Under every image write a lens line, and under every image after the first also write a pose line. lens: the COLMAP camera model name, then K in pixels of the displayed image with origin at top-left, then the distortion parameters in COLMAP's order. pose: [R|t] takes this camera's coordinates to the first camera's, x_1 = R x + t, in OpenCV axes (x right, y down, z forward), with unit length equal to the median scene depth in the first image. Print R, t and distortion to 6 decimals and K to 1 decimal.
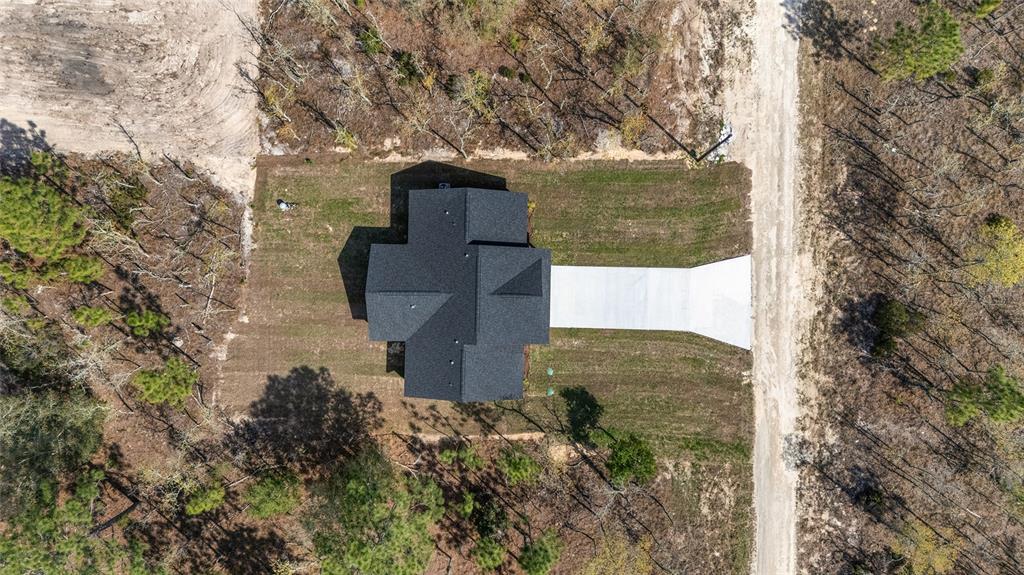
lens RADIAL K [[749.5, 0, 512.0], [0, 749.5, 287.5], [0, 0, 1]] dist [0.005096, -0.008967]
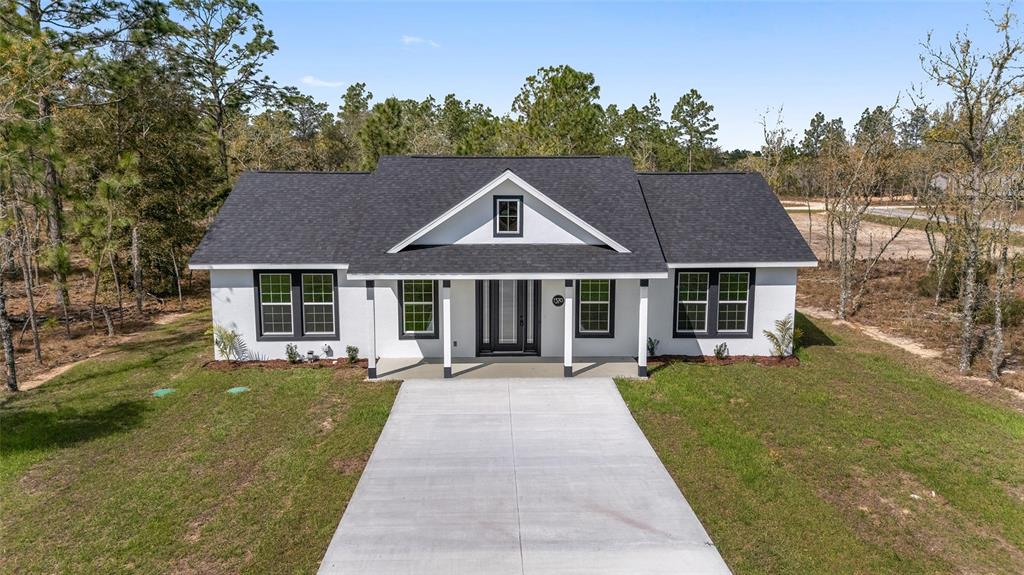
lens RADIAL K [[749.5, 0, 512.0], [0, 749.5, 287.5], [0, 0, 1]] dist [0.005096, -0.008967]
pose [[0.043077, 0.144455, -0.988573, 0.327982], [-0.999064, 0.010066, -0.042063, 0.021549], [0.003875, 0.989460, 0.144753, 0.922961]]
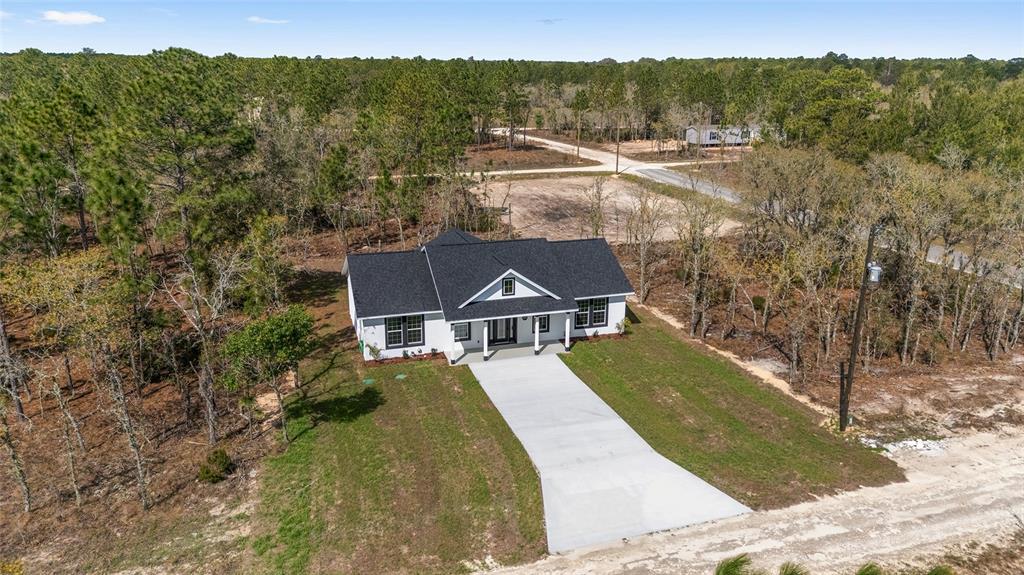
lens RADIAL K [[749.5, 0, 512.0], [0, 749.5, 287.5], [0, 0, 1]] dist [0.005096, -0.008967]
pose [[0.319452, 0.267279, -0.909127, 0.634158], [-0.947602, 0.088867, -0.306845, 0.211357], [-0.001221, 0.959513, 0.281662, 0.751499]]
